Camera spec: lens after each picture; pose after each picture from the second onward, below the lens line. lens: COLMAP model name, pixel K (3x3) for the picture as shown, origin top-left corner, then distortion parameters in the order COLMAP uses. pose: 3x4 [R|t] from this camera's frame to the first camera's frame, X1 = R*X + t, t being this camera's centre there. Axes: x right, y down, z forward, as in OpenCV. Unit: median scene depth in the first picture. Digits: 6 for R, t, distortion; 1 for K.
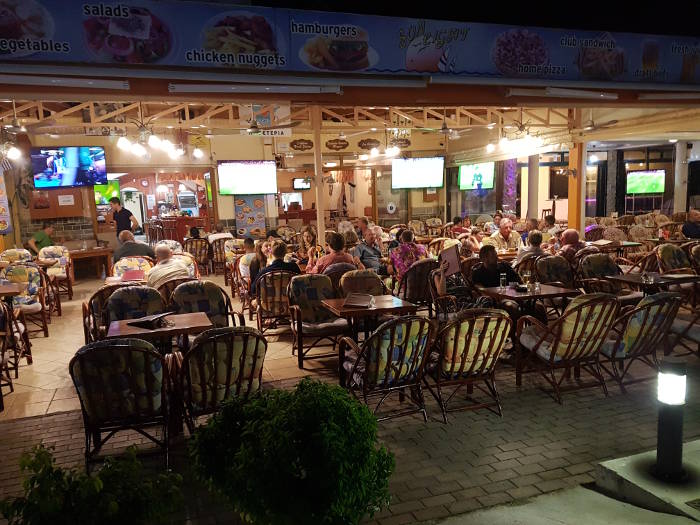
lens RADIAL K [[547.0, 0, 350.0], [0, 547.0, 262.5], [0, 0, 1]] dist [0.100247, -0.158839]
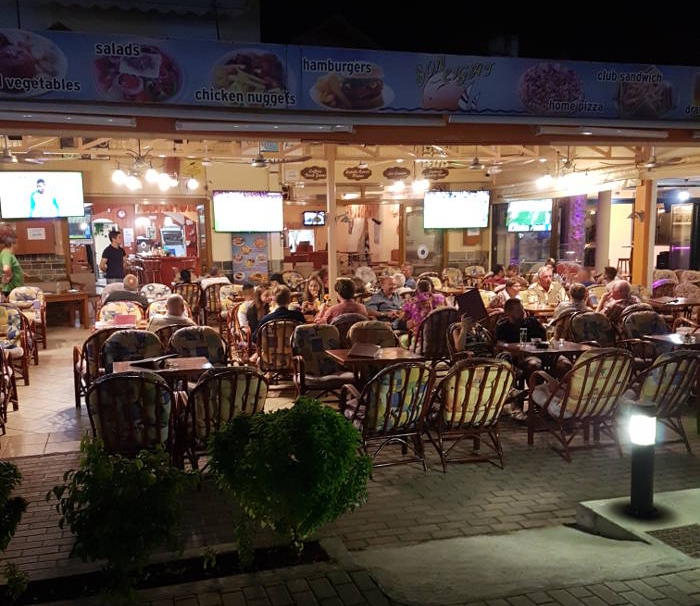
lens RADIAL K [[726.0, 0, 339.0], [0, 726.0, 315.1], [0, 0, 1]] dist [0.113459, -0.177596]
pose [[0.998245, 0.028945, -0.051672, 0.030538], [-0.029384, 0.999538, -0.007766, 0.016360], [0.051423, 0.009271, 0.998634, -0.232107]]
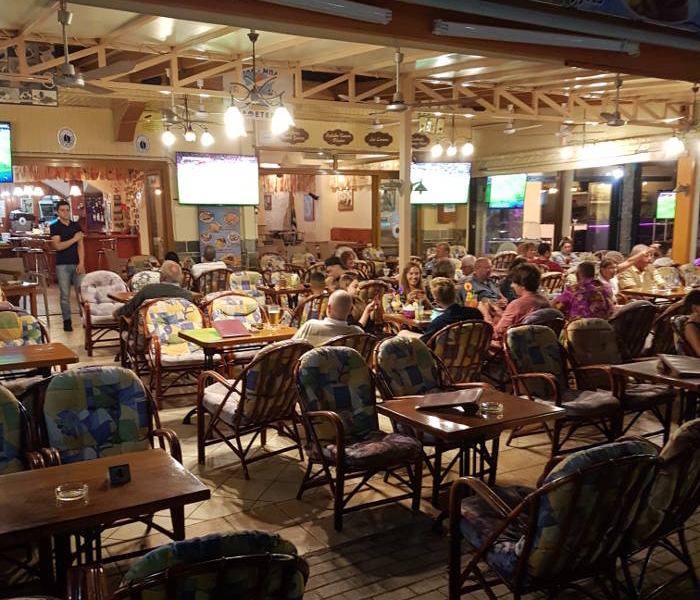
lens RADIAL K [[727.4, 0, 375.9], [0, 727.4, 336.7], [0, 0, 1]] dist [0.143768, -0.231789]
pose [[0.976136, -0.007697, 0.217023, -0.486446], [-0.002028, 0.999005, 0.044553, -0.005178], [-0.217150, -0.043930, 0.975149, 0.164103]]
